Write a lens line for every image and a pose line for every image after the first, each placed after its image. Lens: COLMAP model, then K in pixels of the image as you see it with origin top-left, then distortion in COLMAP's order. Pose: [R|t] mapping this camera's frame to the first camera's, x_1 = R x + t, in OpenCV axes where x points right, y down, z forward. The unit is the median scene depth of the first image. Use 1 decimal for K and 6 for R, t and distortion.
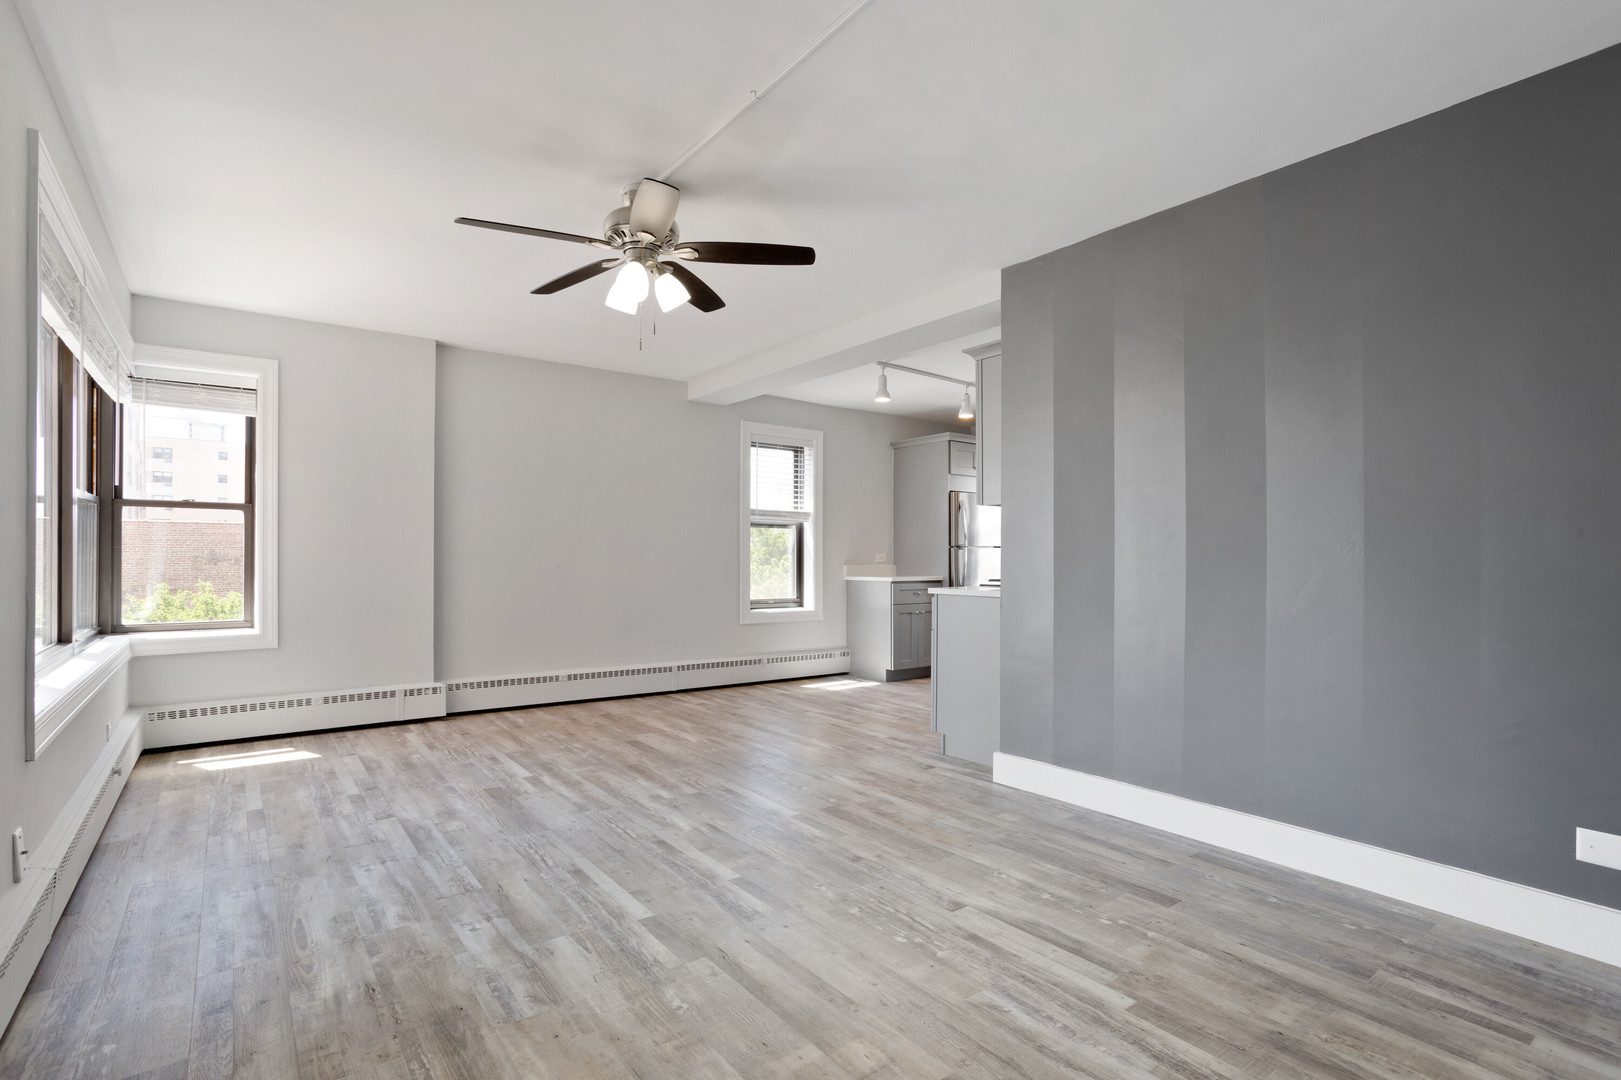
lens RADIAL K [[787.6, 0, 812.7], [0, 787.6, 558.1], [0, 0, 1]] dist [-0.058477, 0.038343]
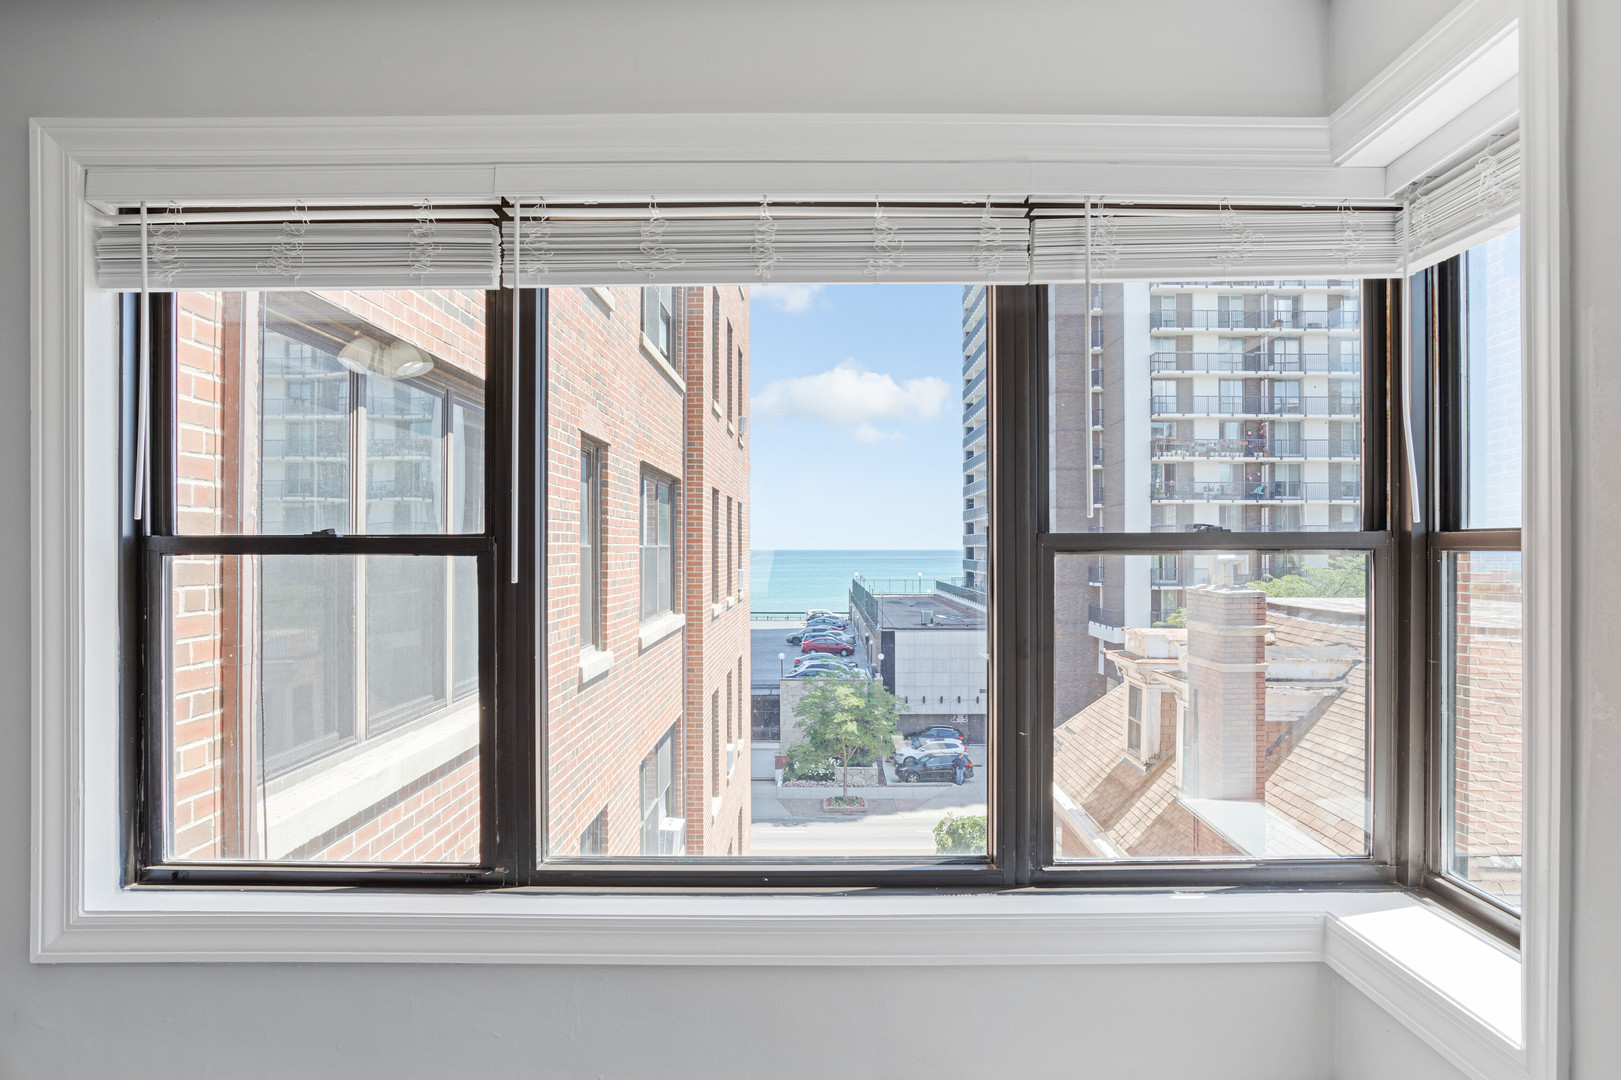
lens RADIAL K [[1060.3, 0, 810.5], [0, 1060.3, 540.0], [0, 0, 1]] dist [-0.019881, 0.001719]
pose [[-0.607811, -0.011331, -0.794001, -0.438516], [-0.002624, 0.999921, -0.012261, -0.091092], [0.794077, -0.005369, -0.607793, 1.478762]]
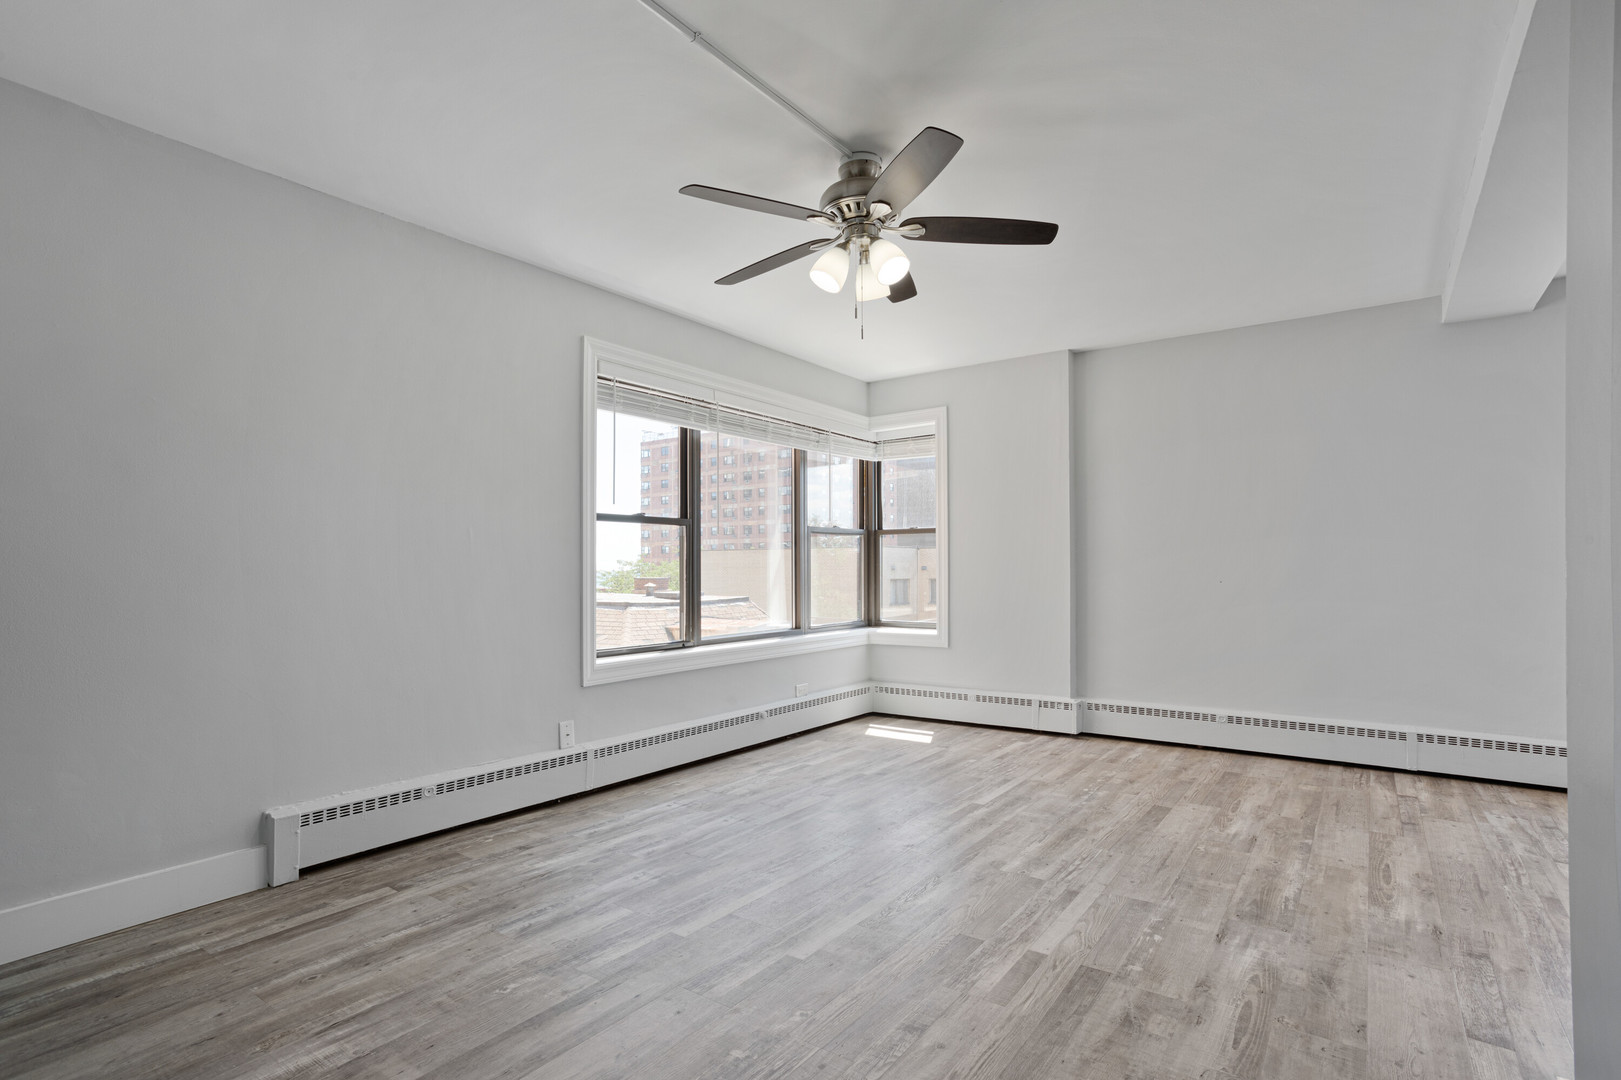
lens RADIAL K [[787.6, 0, 812.7], [0, 787.6, 558.1], [0, 0, 1]] dist [-0.058477, 0.038343]
pose [[0.291398, -0.020953, -0.956372, 0.591138], [0.004964, 0.999780, -0.020391, 0.003101], [0.956589, 0.001194, 0.291438, 0.652312]]
